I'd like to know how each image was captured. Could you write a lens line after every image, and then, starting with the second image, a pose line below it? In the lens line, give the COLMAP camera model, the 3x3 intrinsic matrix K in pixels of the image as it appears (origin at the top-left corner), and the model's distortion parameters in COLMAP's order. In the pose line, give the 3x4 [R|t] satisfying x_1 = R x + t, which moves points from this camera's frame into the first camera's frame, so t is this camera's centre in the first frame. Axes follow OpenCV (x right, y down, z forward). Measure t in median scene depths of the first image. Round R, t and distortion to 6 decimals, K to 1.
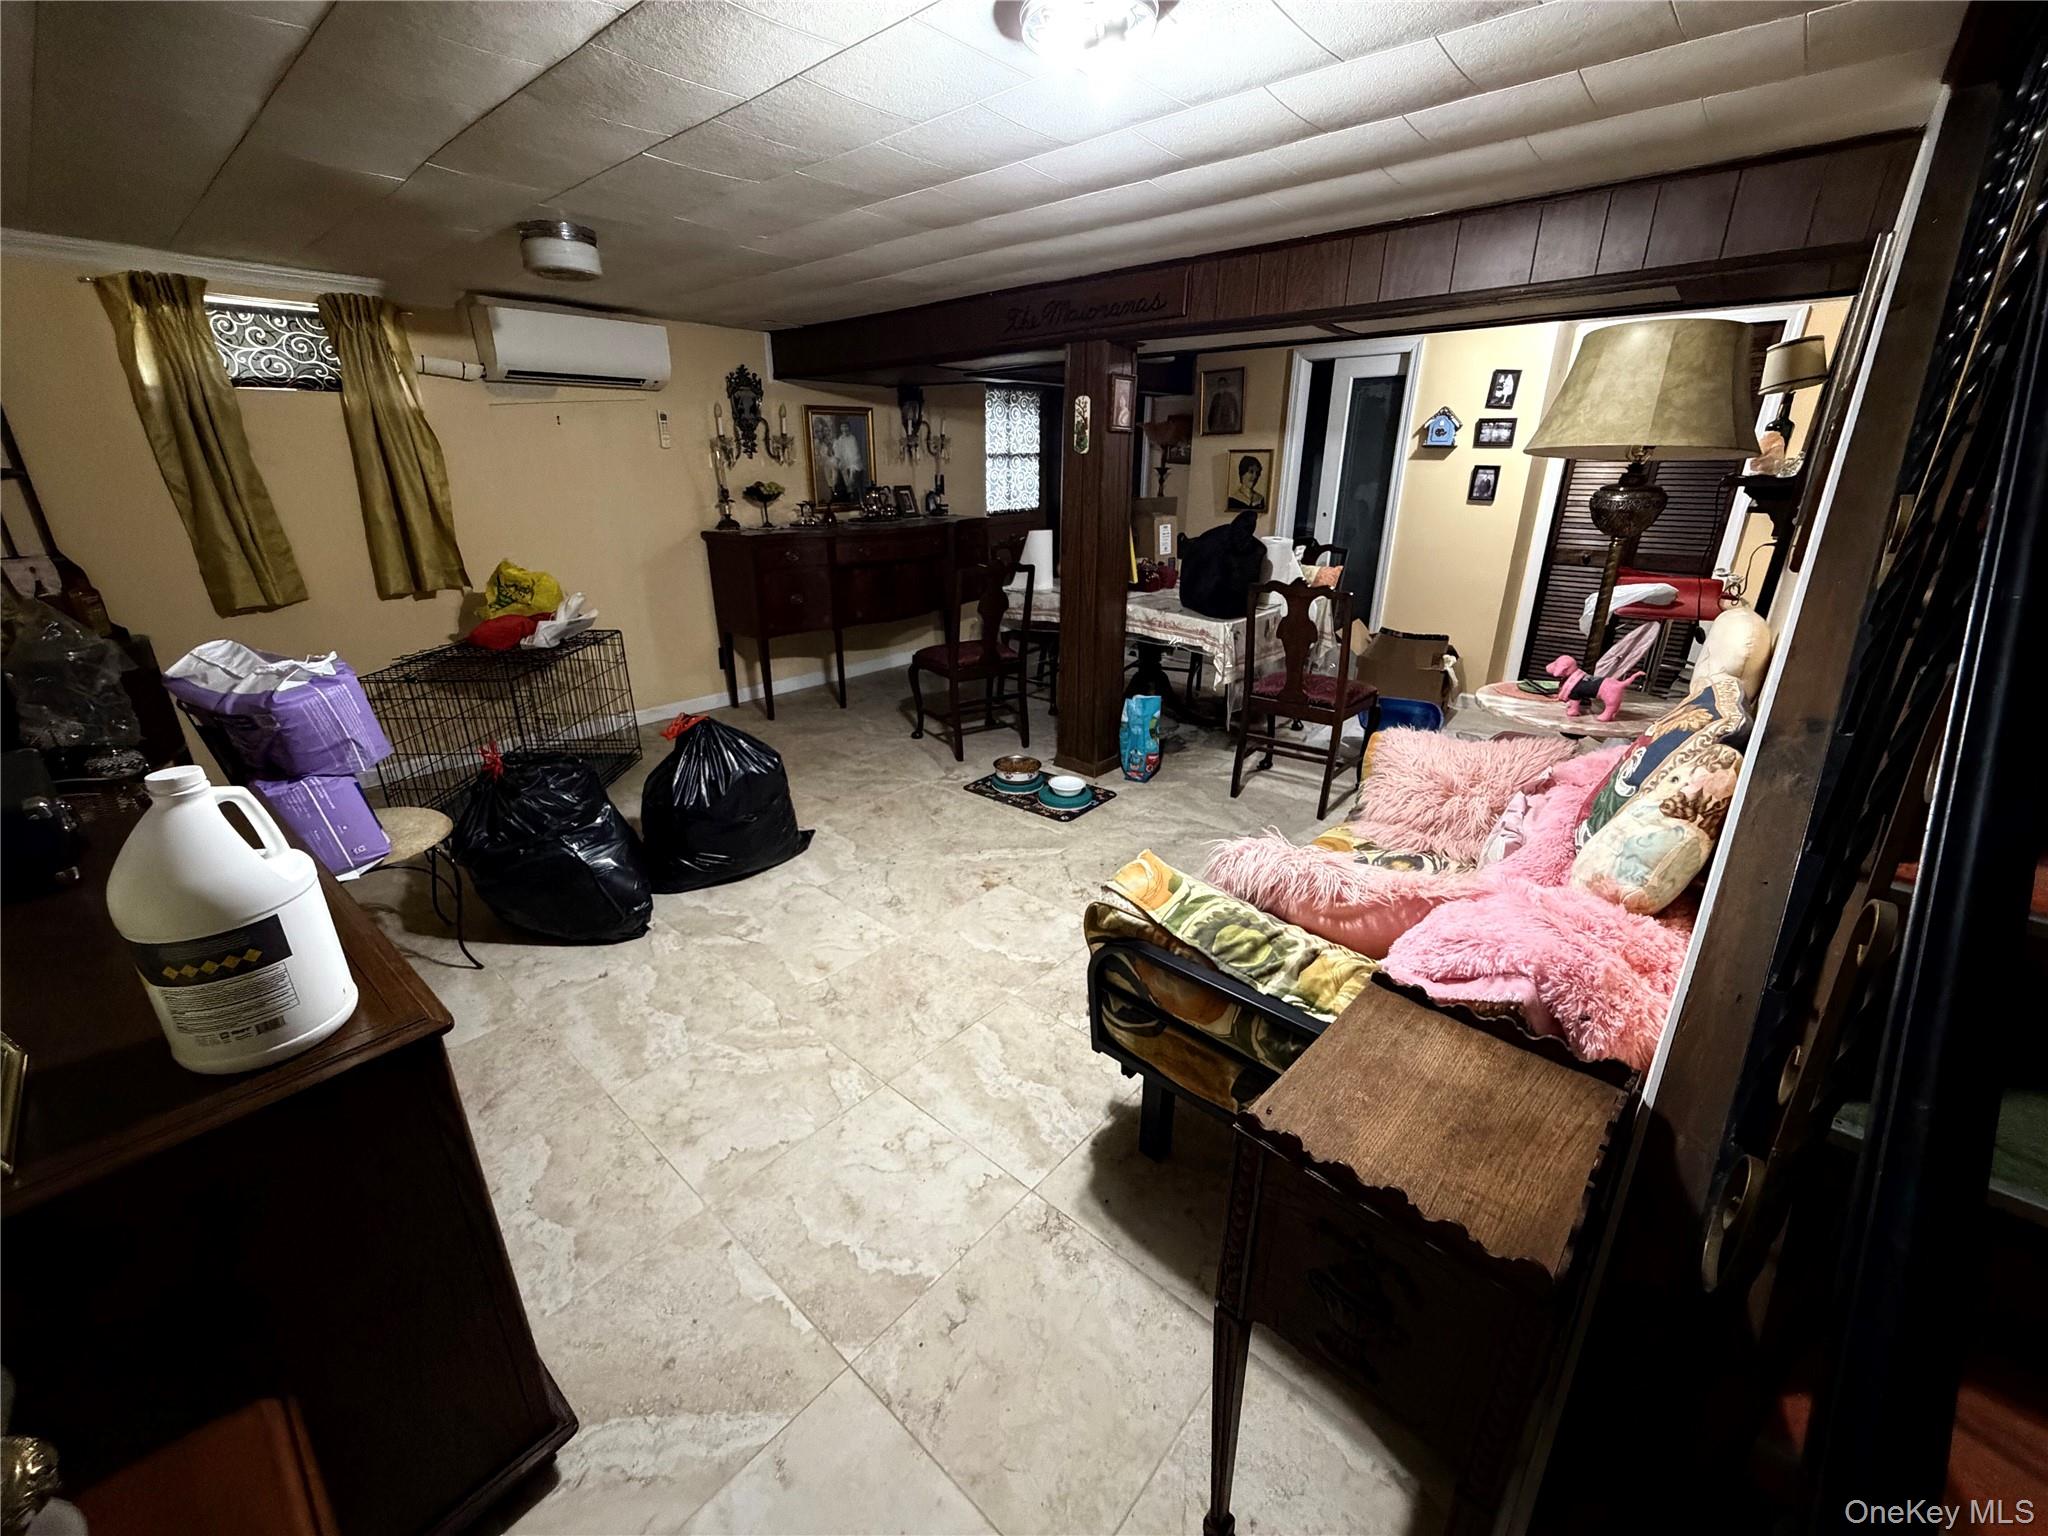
lens RADIAL K [[817.3, 0, 1016.9], [0, 817.3, 767.2], [0, 0, 1]] dist [0.001748, -0.000002]
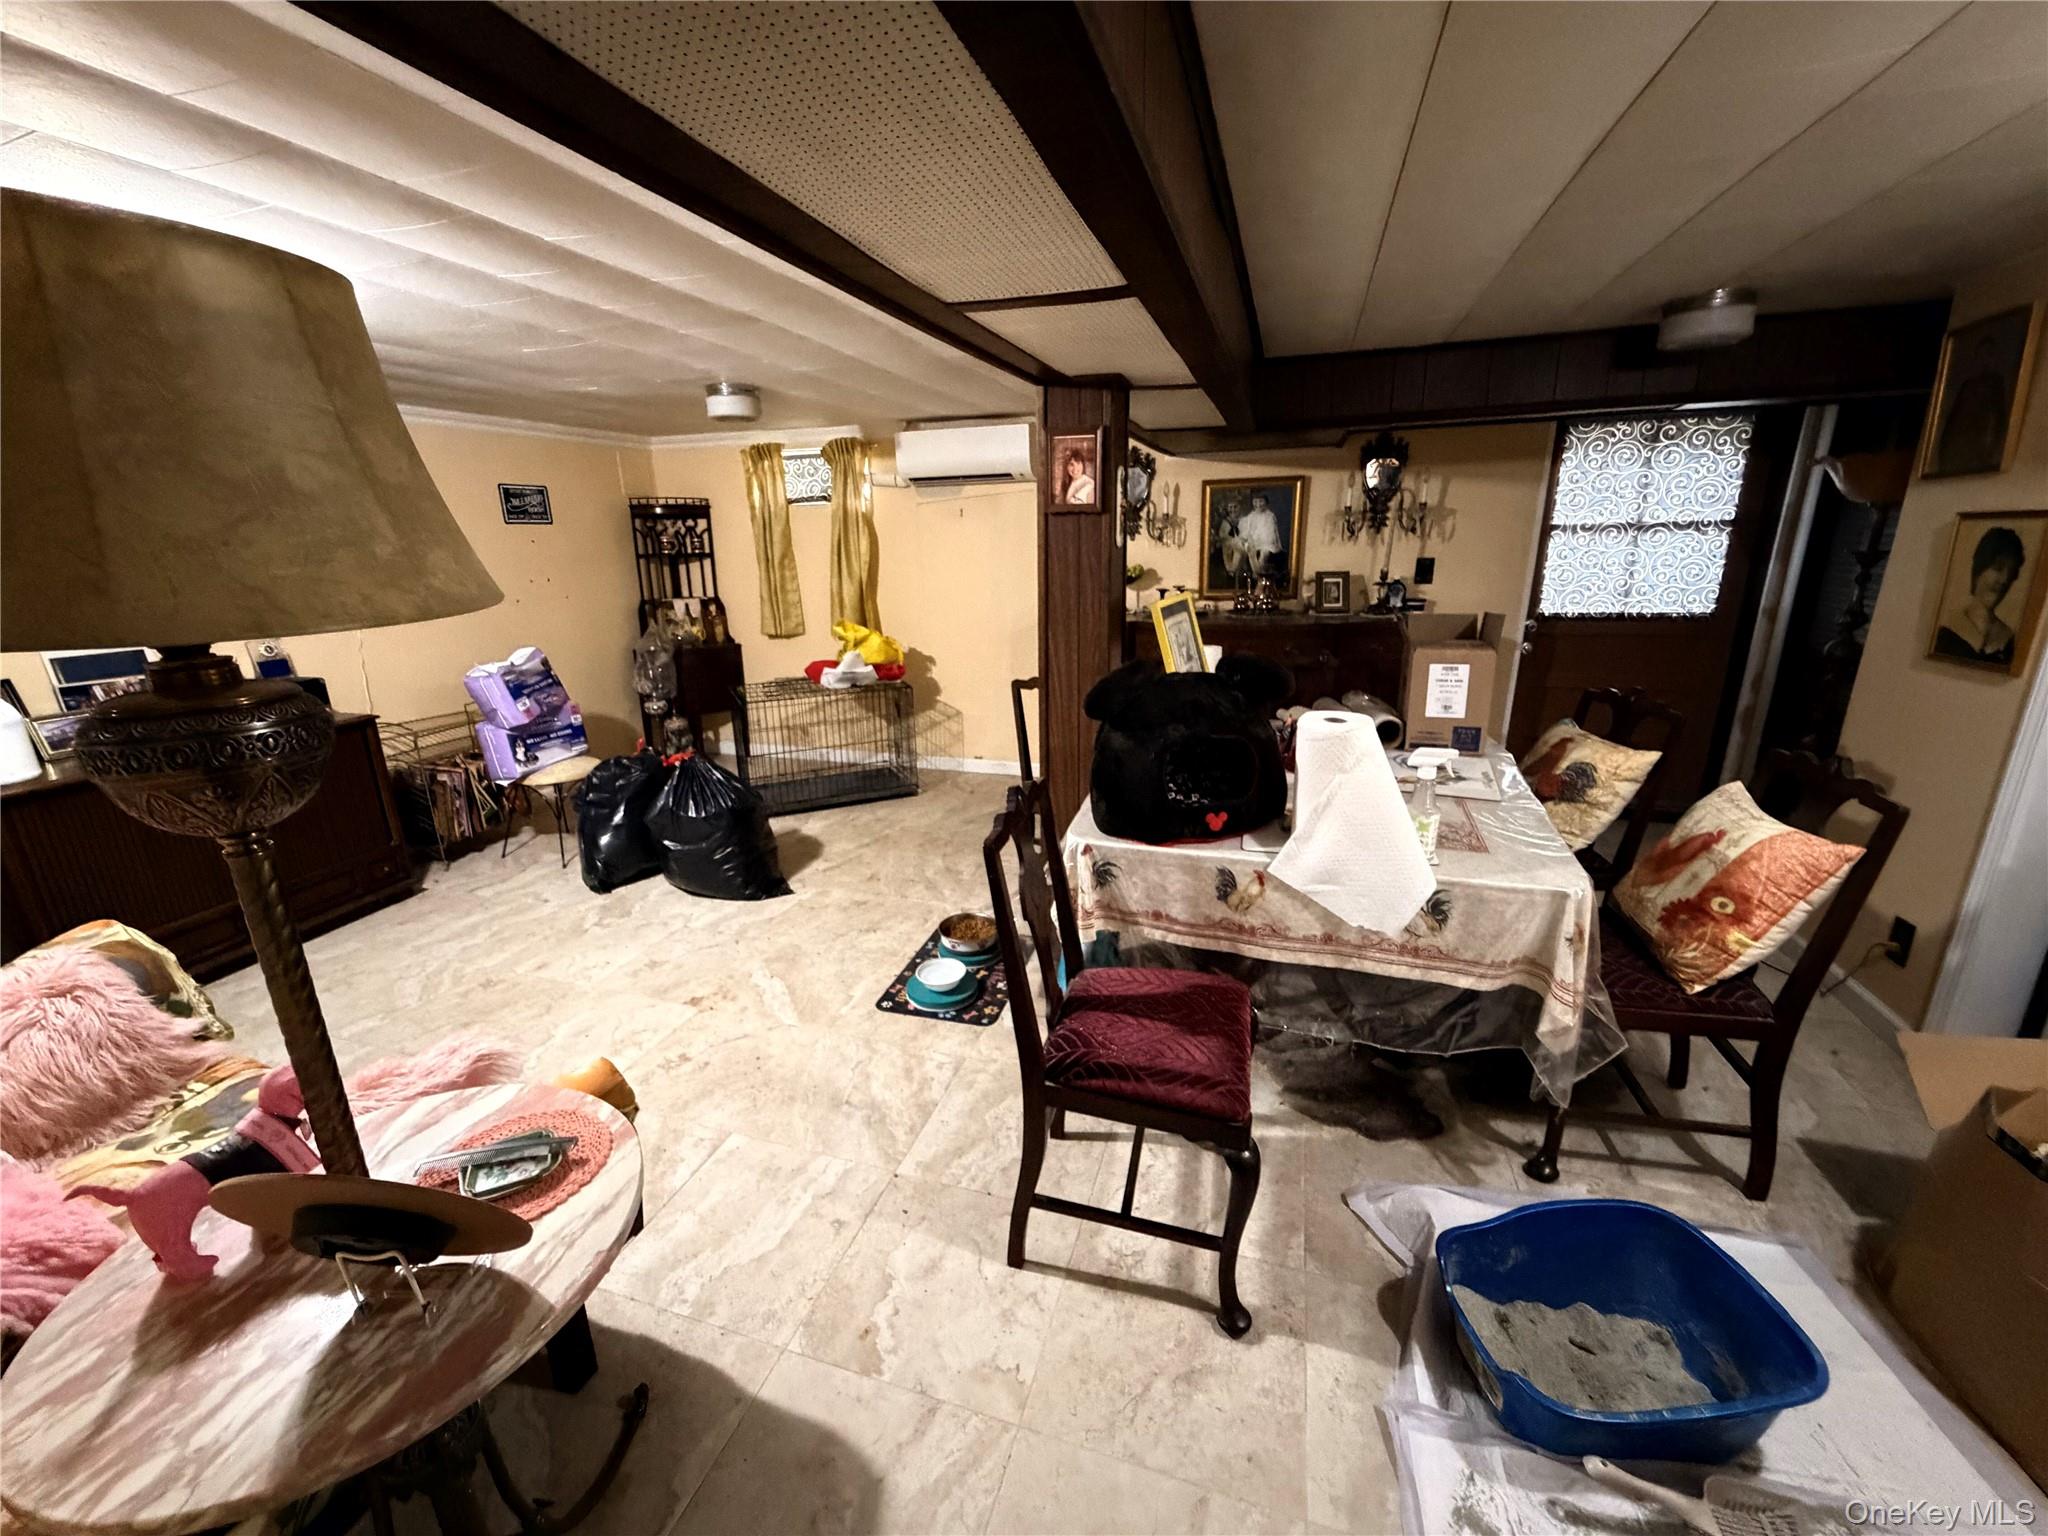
lens RADIAL K [[817.3, 0, 1016.9], [0, 817.3, 767.2], [0, 0, 1]] dist [0.001748, -0.000002]
pose [[0.398951, 0.244788, -0.883695, 0.529094], [-0.305965, 0.944016, 0.123367, -0.203387], [0.864421, 0.221163, 0.451513, 0.509282]]
